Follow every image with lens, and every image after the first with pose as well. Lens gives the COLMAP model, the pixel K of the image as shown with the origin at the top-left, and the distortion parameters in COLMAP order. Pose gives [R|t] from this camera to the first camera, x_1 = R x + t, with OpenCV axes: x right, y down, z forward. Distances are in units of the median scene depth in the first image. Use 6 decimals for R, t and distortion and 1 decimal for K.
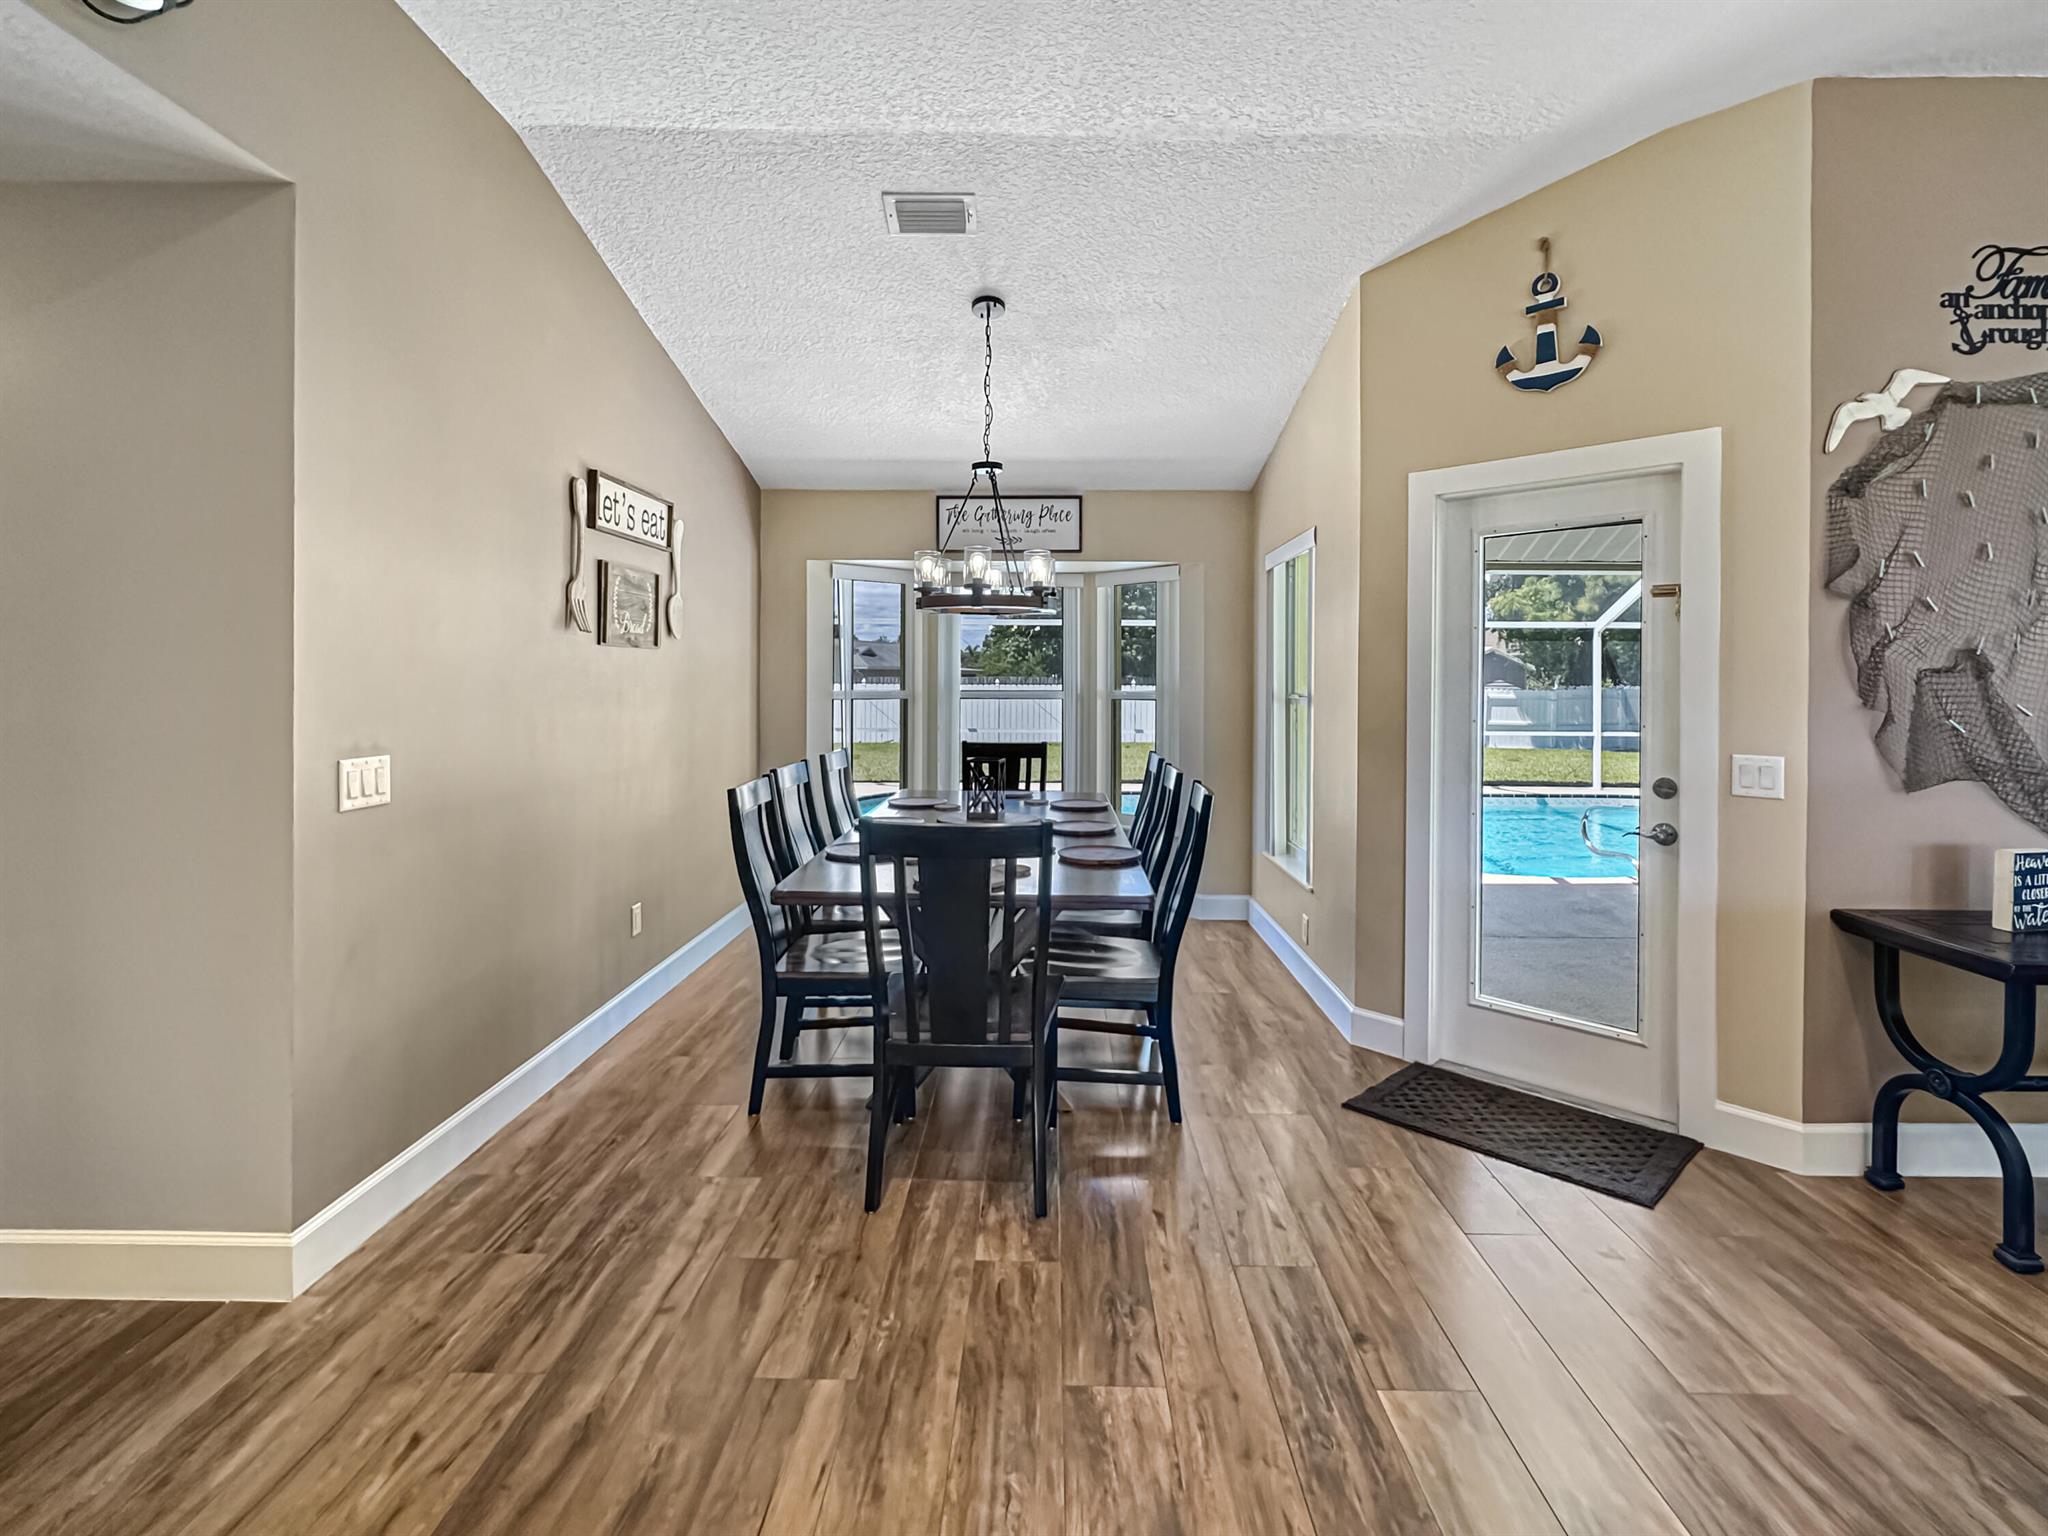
lens RADIAL K [[973.4, 0, 1034.6], [0, 973.4, 682.6], [0, 0, 1]] dist [-0.006541, 0.001226]
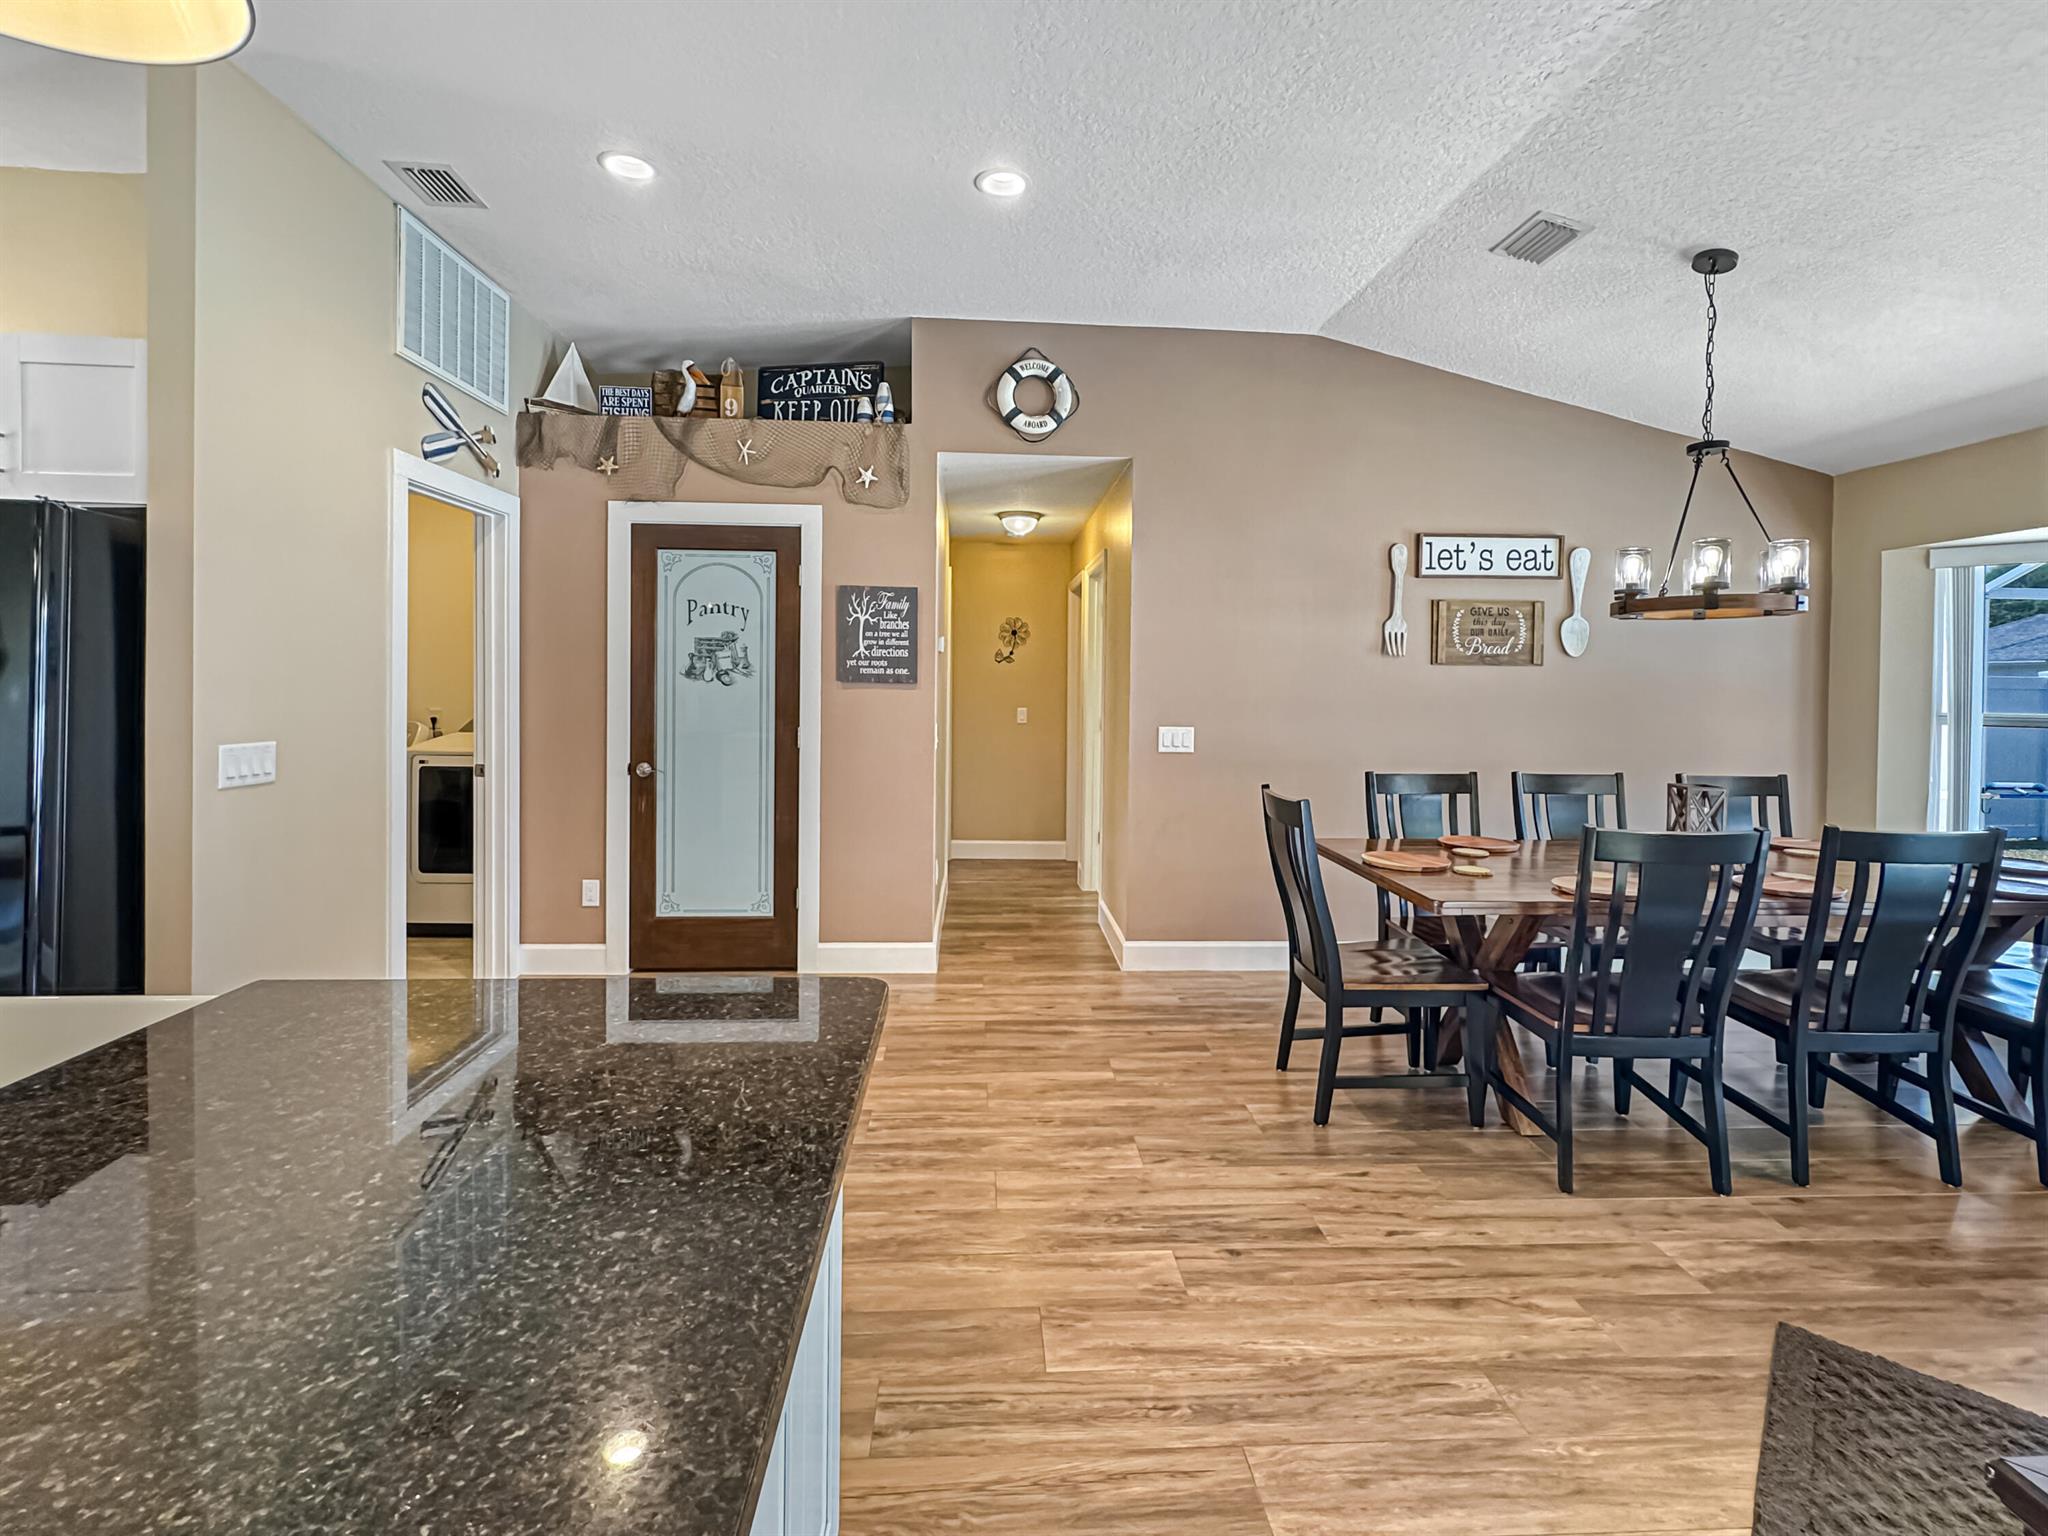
lens RADIAL K [[972.9, 0, 1029.3], [0, 972.9, 697.5], [0, 0, 1]] dist [-0.003474, 0.000509]
pose [[0.065503, 0.008619, -0.997815, 1.101268], [-0.016216, 0.999840, 0.007572, 0.005710], [0.997721, 0.015685, 0.065633, 0.500362]]
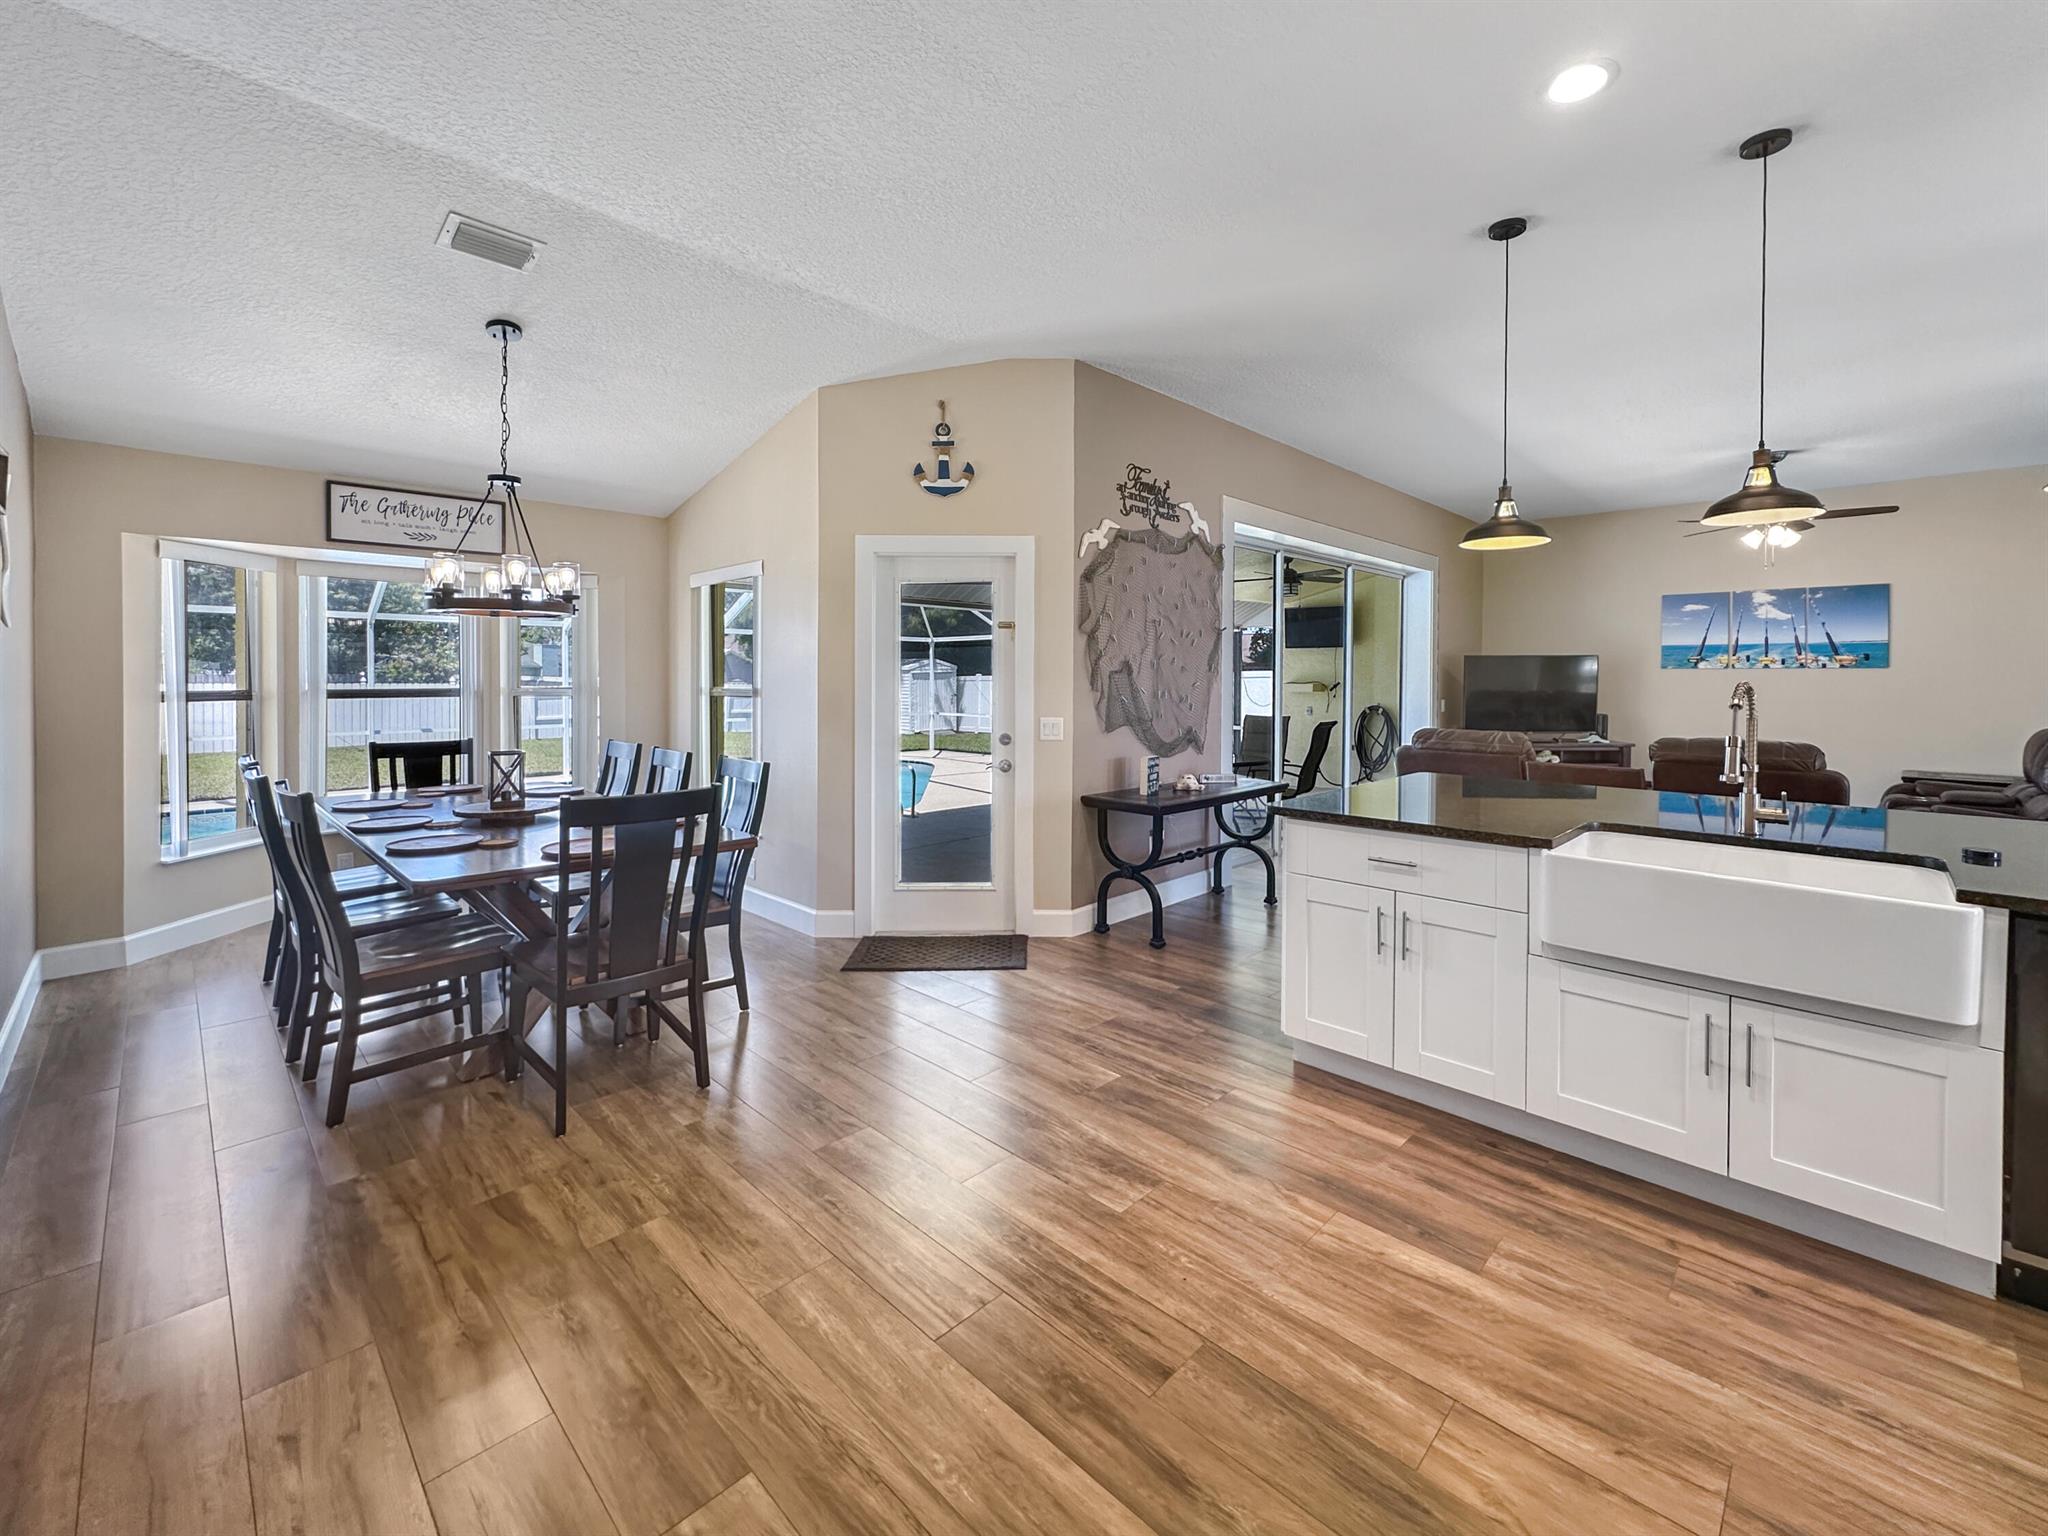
lens RADIAL K [[859.0, 0, 1035.7], [0, 859.0, 689.2], [0, 0, 1]] dist [-0.006074, 0.000164]
pose [[0.689533, -0.013625, 0.724126, -0.472952], [0.004740, 0.999887, 0.014300, -0.002192], [-0.724238, -0.006428, 0.689520, -0.106789]]
